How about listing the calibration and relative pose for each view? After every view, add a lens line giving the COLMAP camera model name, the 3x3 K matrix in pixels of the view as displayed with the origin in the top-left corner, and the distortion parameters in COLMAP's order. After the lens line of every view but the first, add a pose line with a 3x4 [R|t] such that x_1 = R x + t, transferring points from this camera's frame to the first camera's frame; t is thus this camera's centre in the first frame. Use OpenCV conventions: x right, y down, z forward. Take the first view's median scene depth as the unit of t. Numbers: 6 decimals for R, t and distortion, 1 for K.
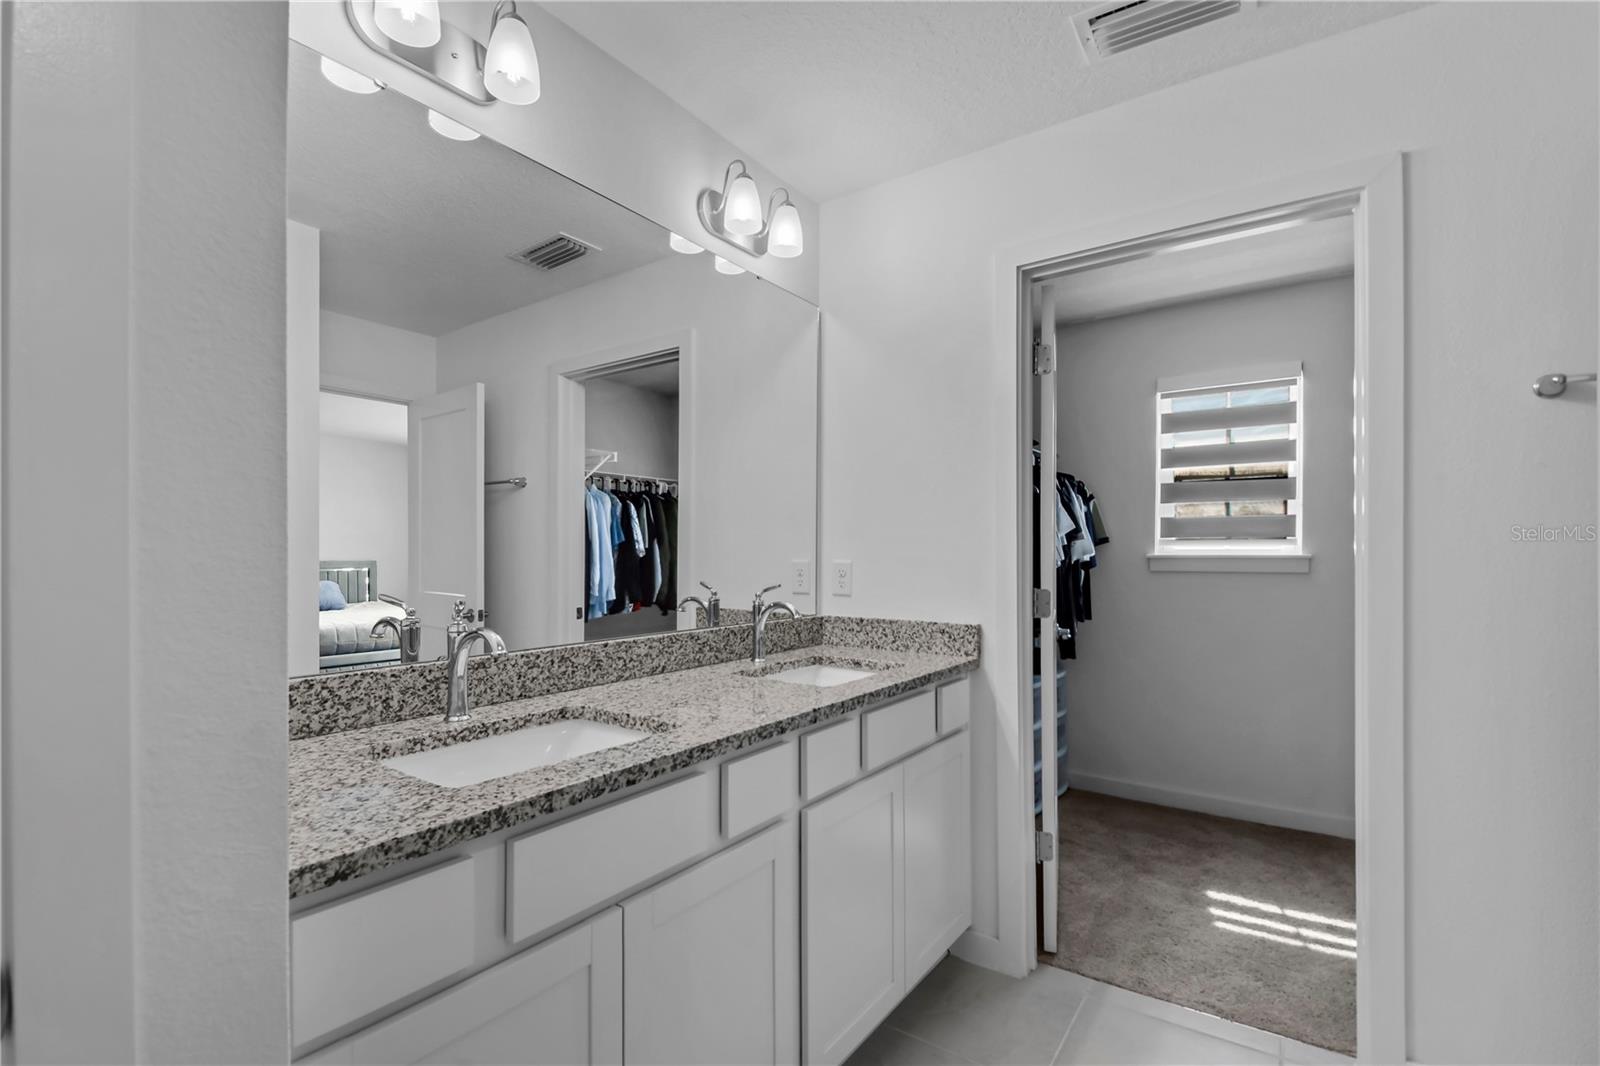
lens RADIAL K [[719.6, 0, 764.6], [0, 719.6, 552.4], [0, 0, 1]] dist [0.014640, -0.022358]
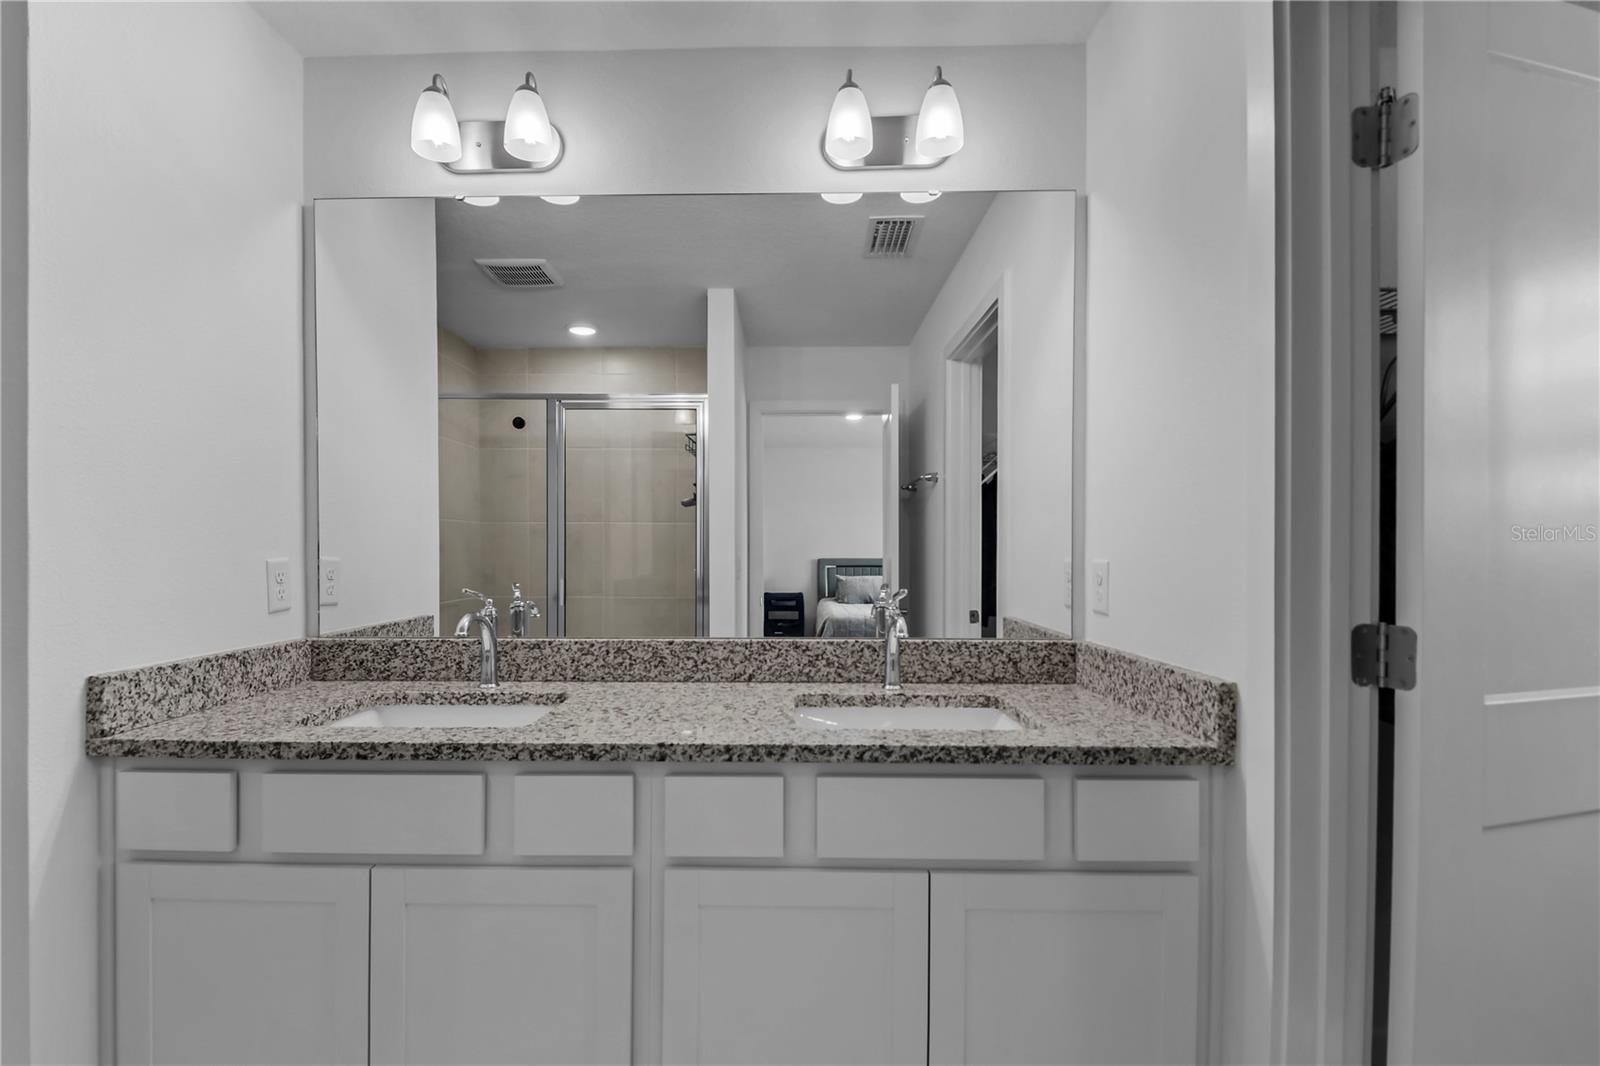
lens RADIAL K [[719.6, 0, 764.6], [0, 719.6, 552.4], [0, 0, 1]] dist [0.014640, -0.022358]
pose [[0.584812, -0.001766, -0.811167, 0.769111], [0.003104, 0.999995, 0.000061, 0.005289], [0.811163, -0.002554, 0.584814, 0.612357]]
